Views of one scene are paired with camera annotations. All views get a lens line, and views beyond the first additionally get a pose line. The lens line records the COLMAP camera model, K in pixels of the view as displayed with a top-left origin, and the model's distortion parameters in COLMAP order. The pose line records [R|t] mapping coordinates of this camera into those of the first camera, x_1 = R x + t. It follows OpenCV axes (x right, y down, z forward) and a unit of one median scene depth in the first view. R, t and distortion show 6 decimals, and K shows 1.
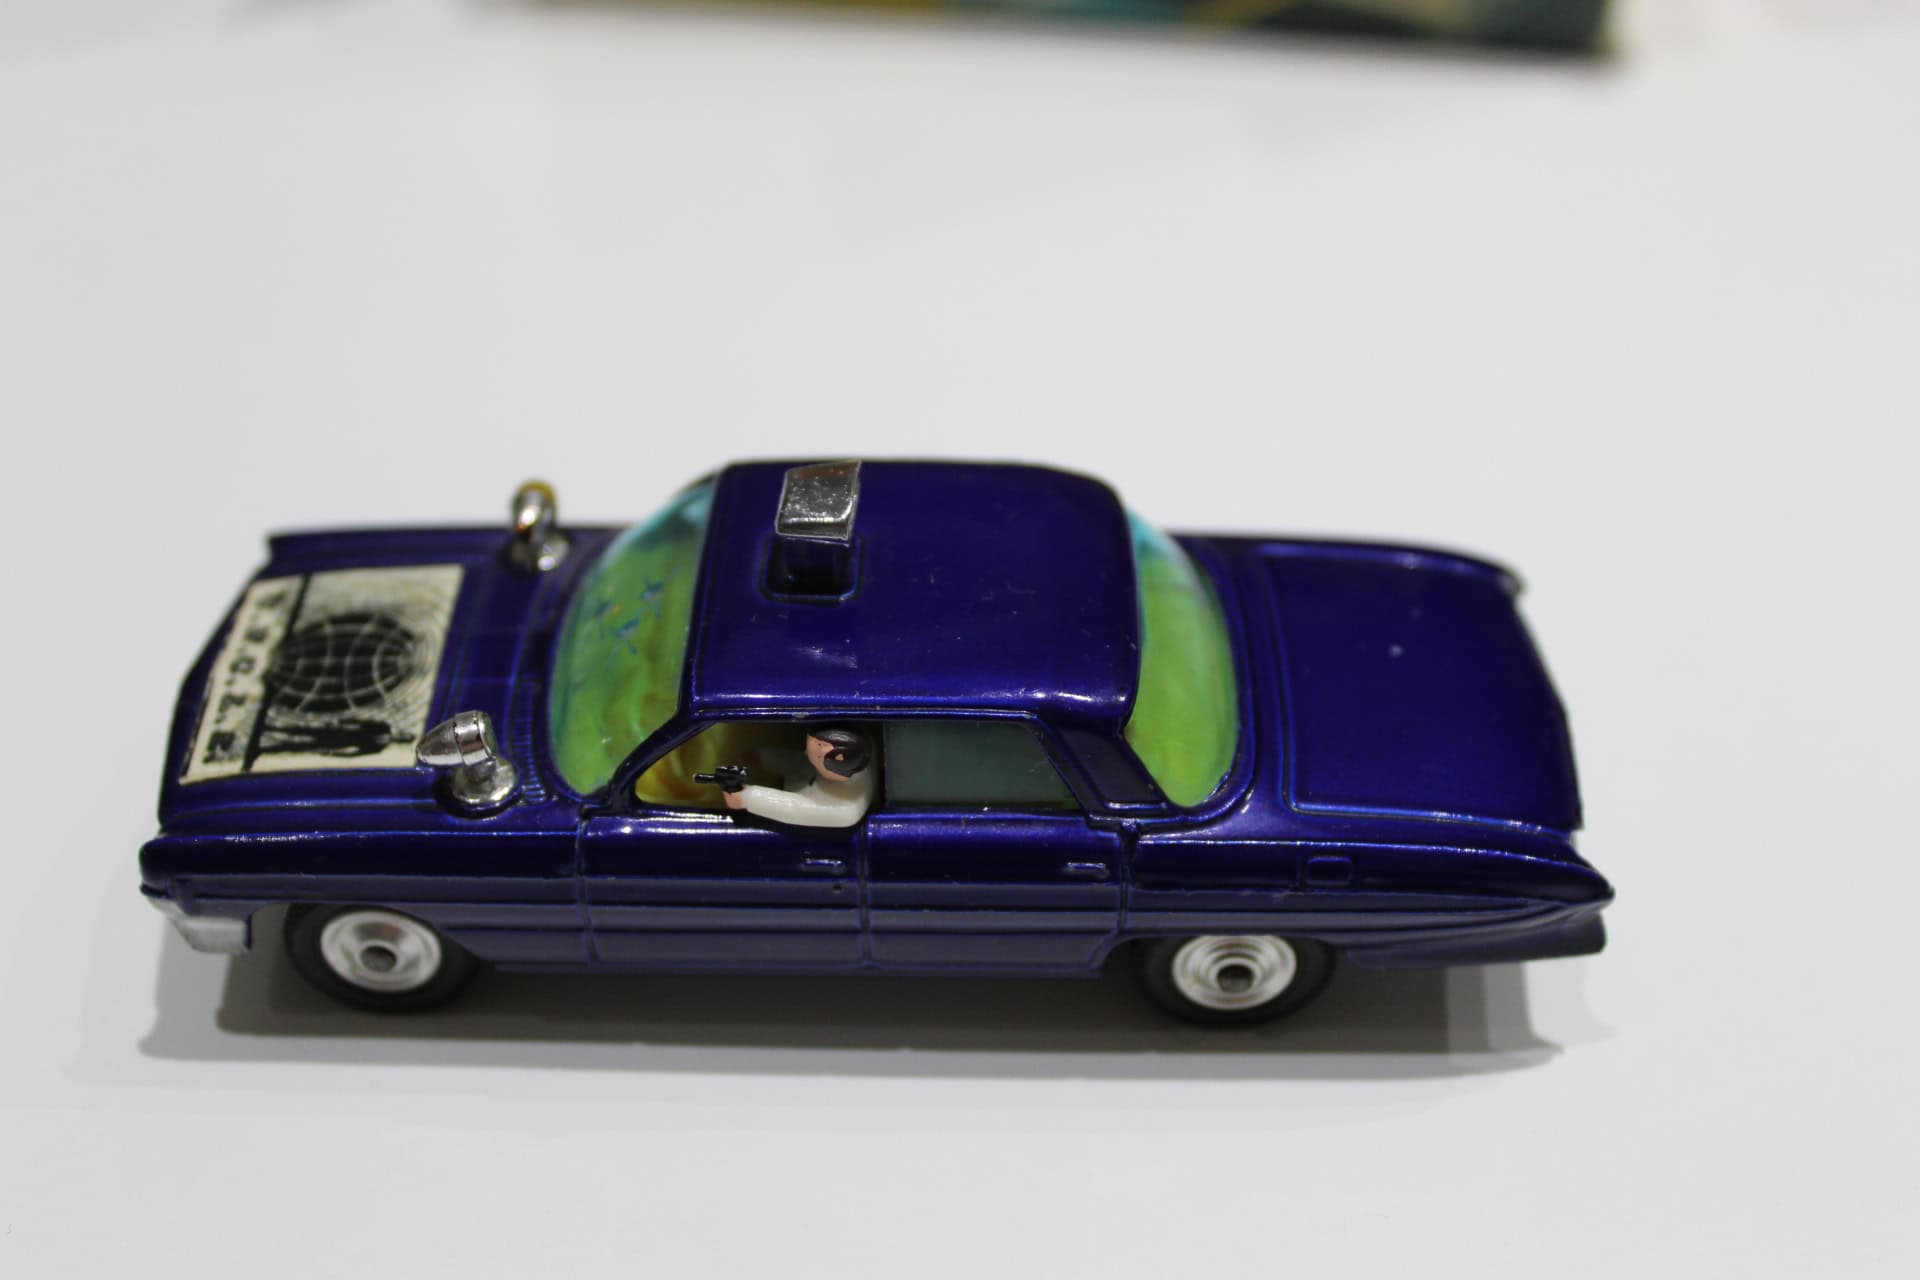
lens RADIAL K [[2173.1, 0, 960.0], [0, 2173.1, 640.0], [0, 0, 1]] dist [-0.117001, 0.011023]
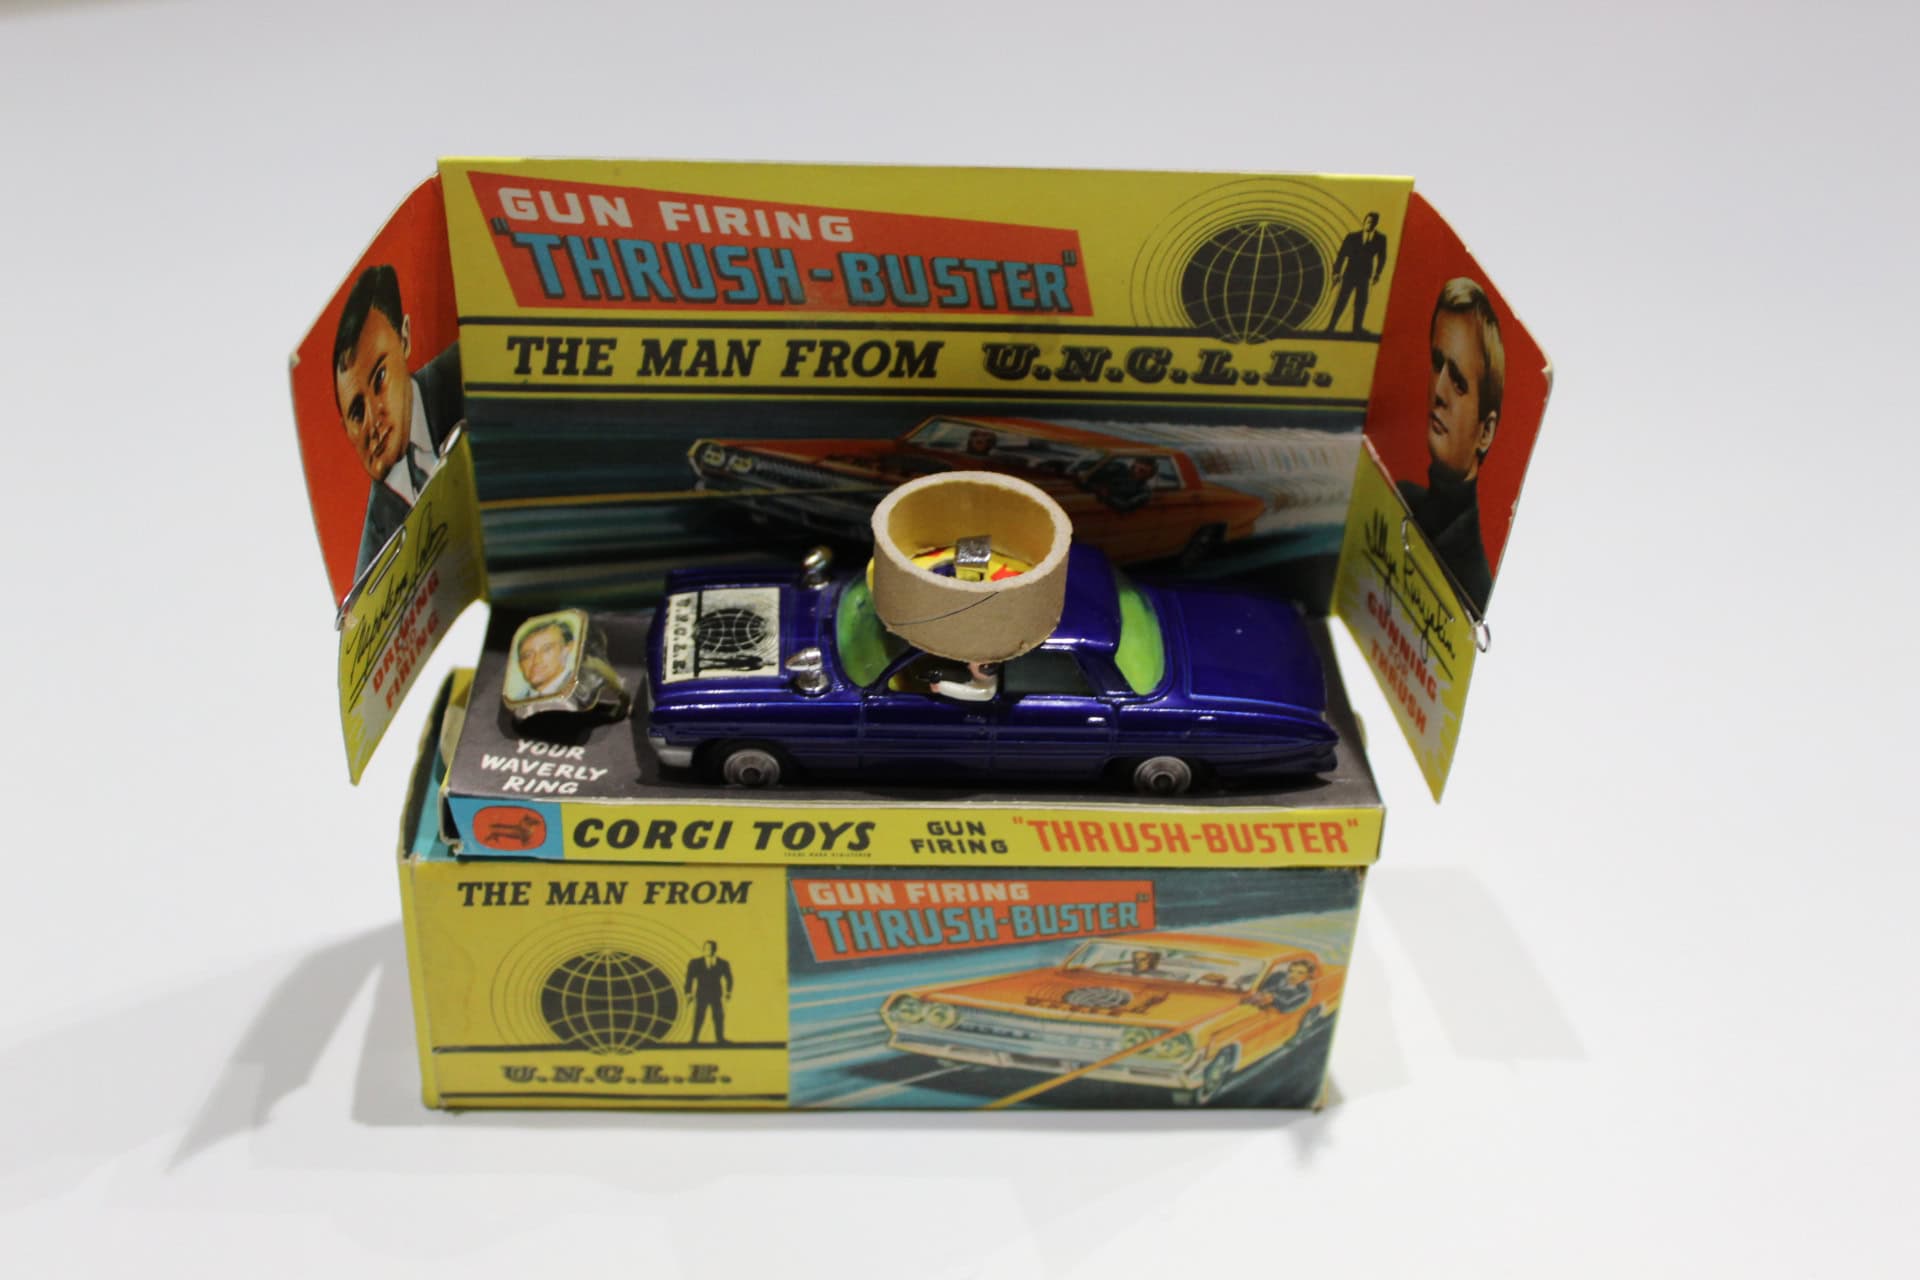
lens RADIAL K [[2173.1, 0, 960.0], [0, 2173.1, 640.0], [0, 0, 1]] dist [-0.117001, 0.011023]
pose [[0.998220, 0.009028, 0.058946, -0.195456], [-0.005047, 0.997717, -0.067346, 0.161622], [-0.059420, 0.066928, 0.995987, -1.097473]]
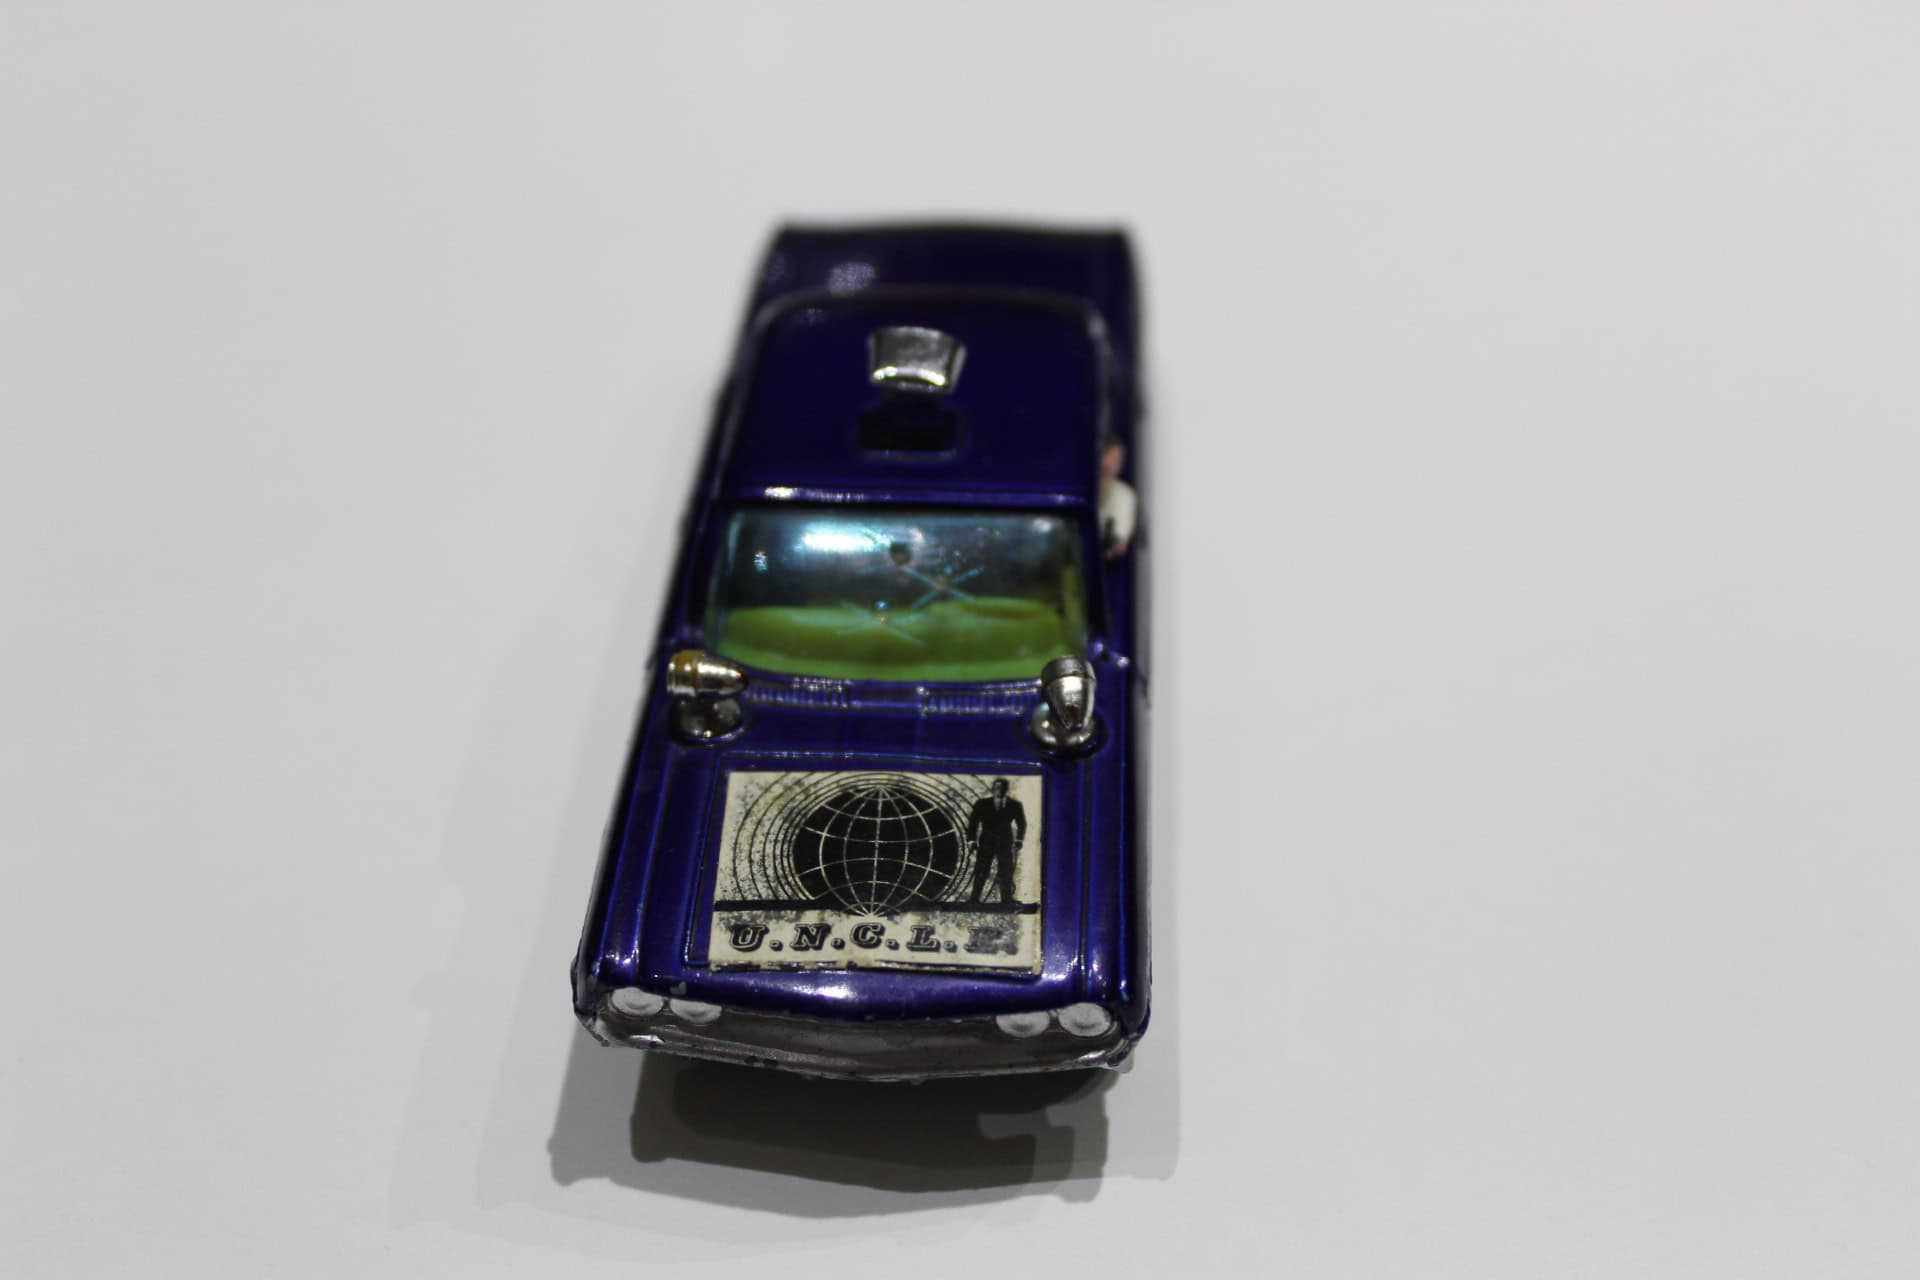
lens RADIAL K [[2173.1, 0, 960.0], [0, 2173.1, 640.0], [0, 0, 1]] dist [-0.117001, 0.011023]
pose [[0.057501, -0.667774, 0.742140, -0.941078], [0.665907, 0.579501, 0.469837, -0.468014], [-0.743816, 0.467179, 0.477997, 0.498034]]
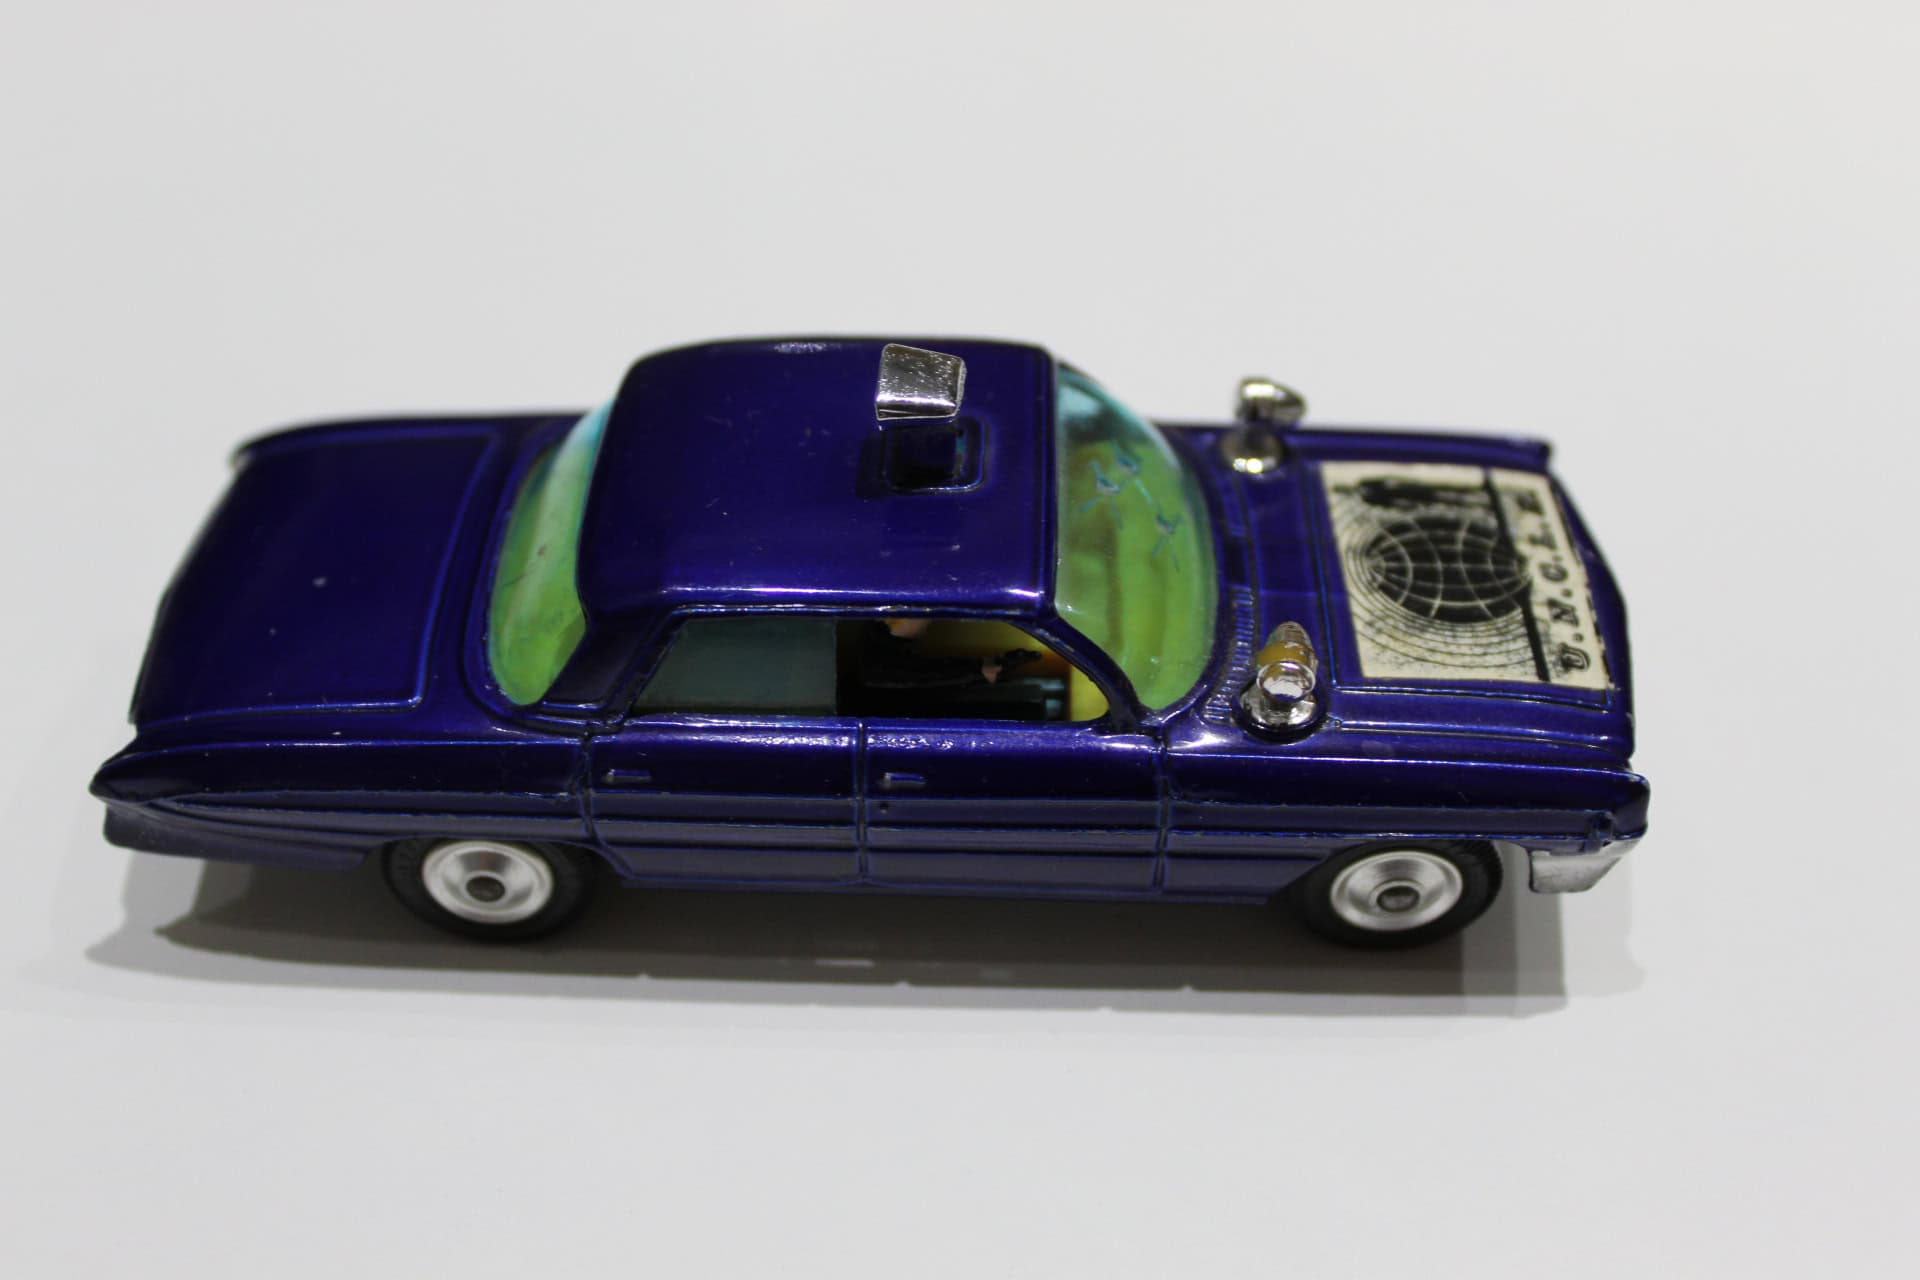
lens RADIAL K [[2173.1, 0, 960.0], [0, 2173.1, 640.0], [0, 0, 1]] dist [-0.117001, 0.011023]
pose [[-0.999672, -0.021430, 0.014045, -0.093056], [0.011551, 0.112357, 0.993601, -0.940056], [-0.022871, 0.993437, -0.112073, 1.169982]]
